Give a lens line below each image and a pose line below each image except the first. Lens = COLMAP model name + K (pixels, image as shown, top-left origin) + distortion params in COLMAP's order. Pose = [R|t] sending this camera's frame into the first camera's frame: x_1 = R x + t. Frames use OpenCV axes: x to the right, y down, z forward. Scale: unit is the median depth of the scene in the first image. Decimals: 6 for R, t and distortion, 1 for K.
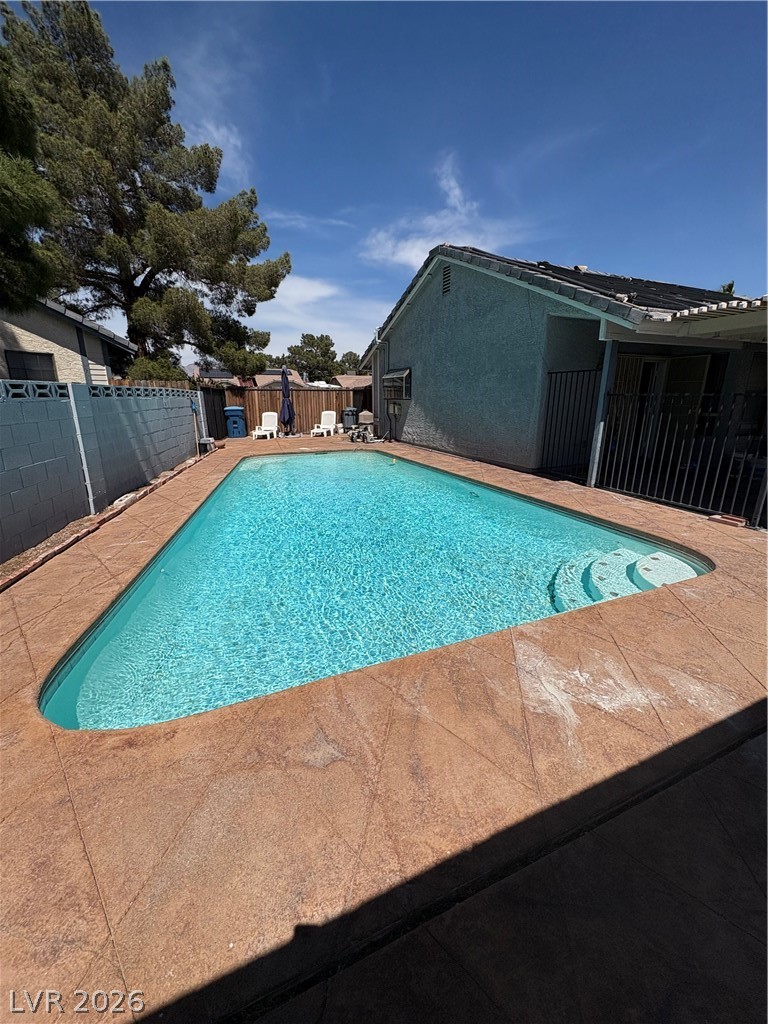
lens RADIAL K [[410.3, 0, 386.2], [0, 410.3, 511.2], [0, 0, 1]] dist [0.001187, 0.000013]
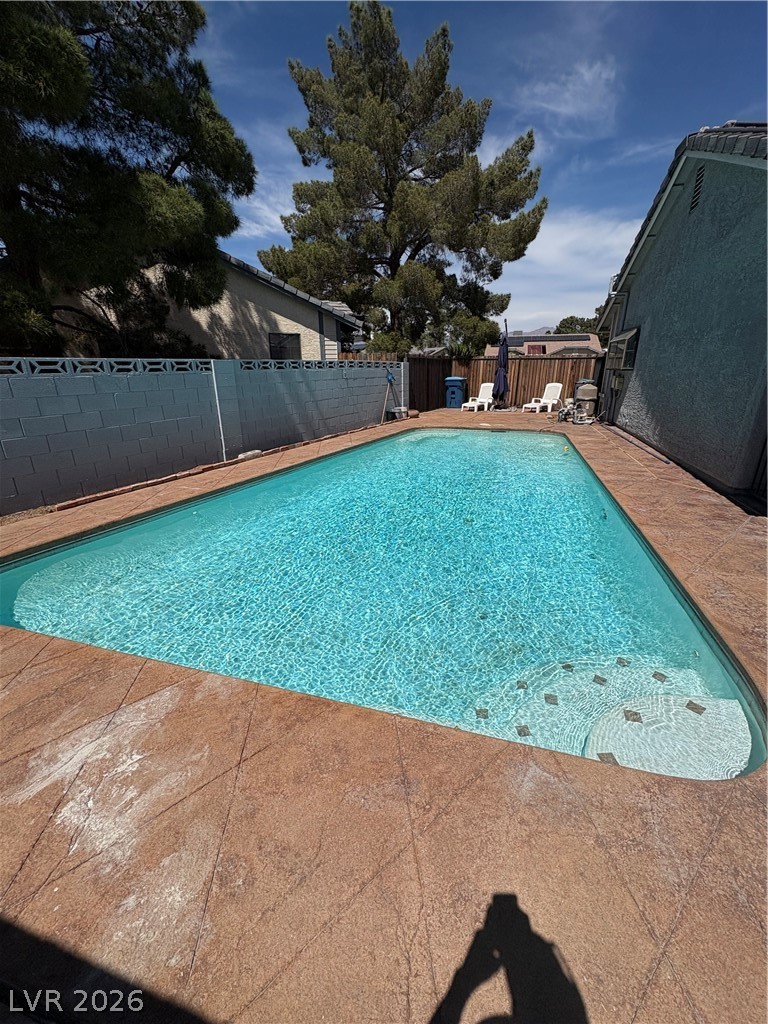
lens RADIAL K [[410.7, 0, 402.7], [0, 410.7, 513.7], [0, 0, 1]] dist [-0.004046, -0.000080]
pose [[0.765677, 0.212804, -0.607003, 0.263612], [-0.165882, 0.977094, 0.133307, -0.048157], [0.621468, -0.001379, 0.783439, 0.159665]]
